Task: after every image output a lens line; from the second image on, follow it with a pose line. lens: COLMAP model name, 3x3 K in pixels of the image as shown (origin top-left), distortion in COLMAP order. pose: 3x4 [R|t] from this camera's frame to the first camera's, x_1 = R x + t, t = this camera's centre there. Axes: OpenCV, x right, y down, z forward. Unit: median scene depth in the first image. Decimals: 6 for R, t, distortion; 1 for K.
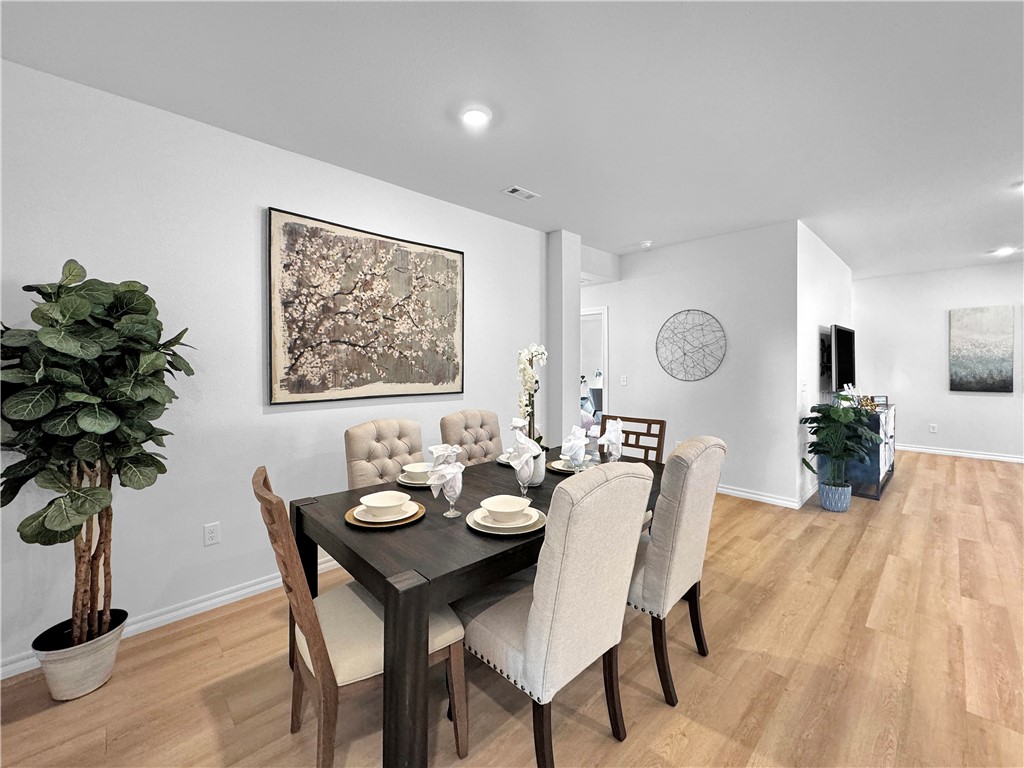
lens RADIAL K [[425.0, 0, 505.2], [0, 425.0, 360.5], [0, 0, 1]] dist [0.001408, 0.000137]
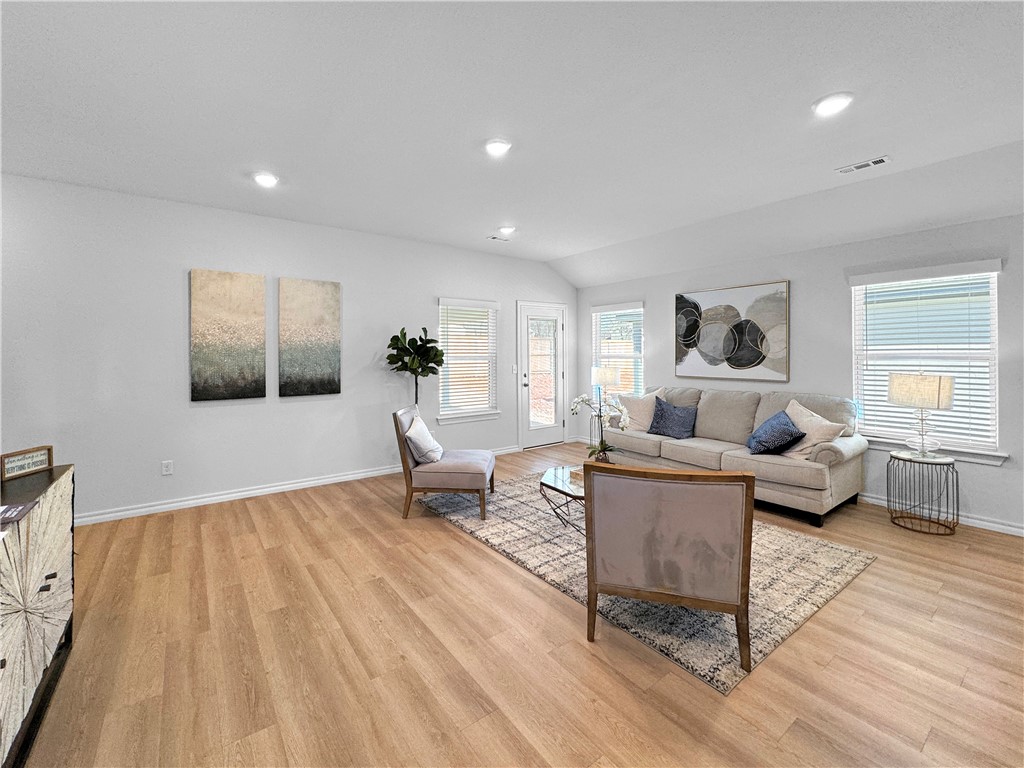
lens RADIAL K [[425.0, 0, 505.2], [0, 425.0, 360.5], [0, 0, 1]] dist [0.001408, 0.000137]
pose [[0.112544, -0.010283, 0.993594, 0.502419], [-0.004459, 0.999931, 0.010853, 0.003578], [-0.993637, -0.005652, 0.112490, 0.495944]]
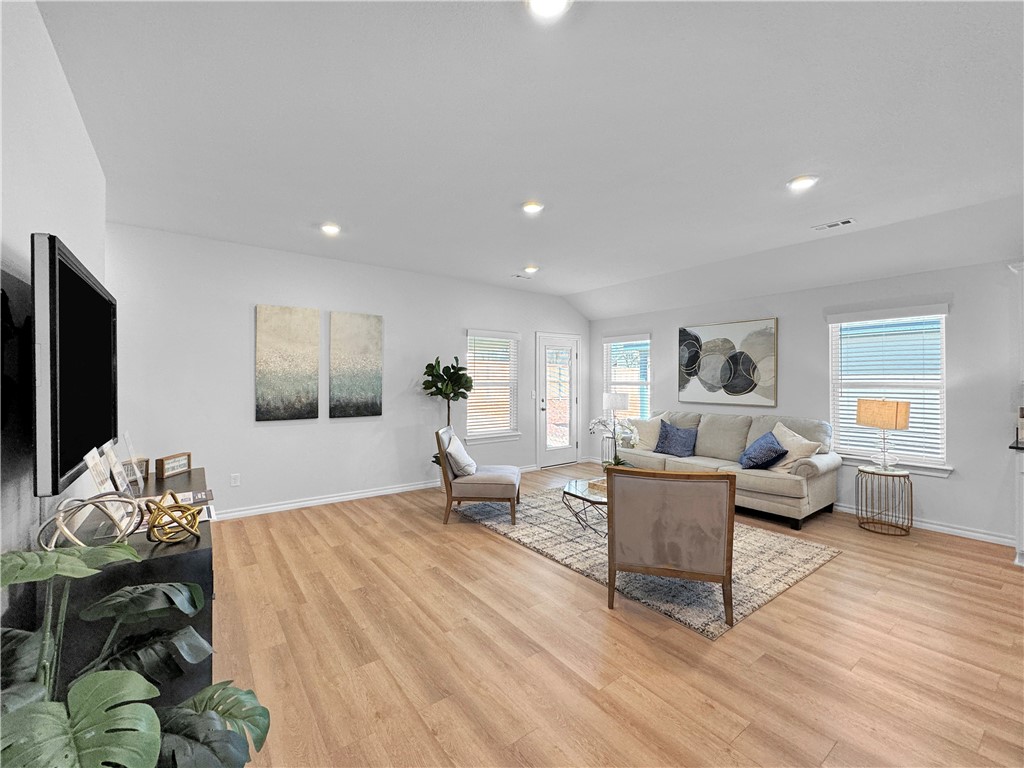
lens RADIAL K [[420.1, 0, 531.8], [0, 420.1, 386.1], [0, 0, 1]] dist [-0.000227, 0.000007]
pose [[0.069290, -0.008698, 0.997559, 0.407822], [-0.010380, 0.999902, 0.009439, 0.002739], [-0.997543, -0.011008, 0.069193, 0.520366]]
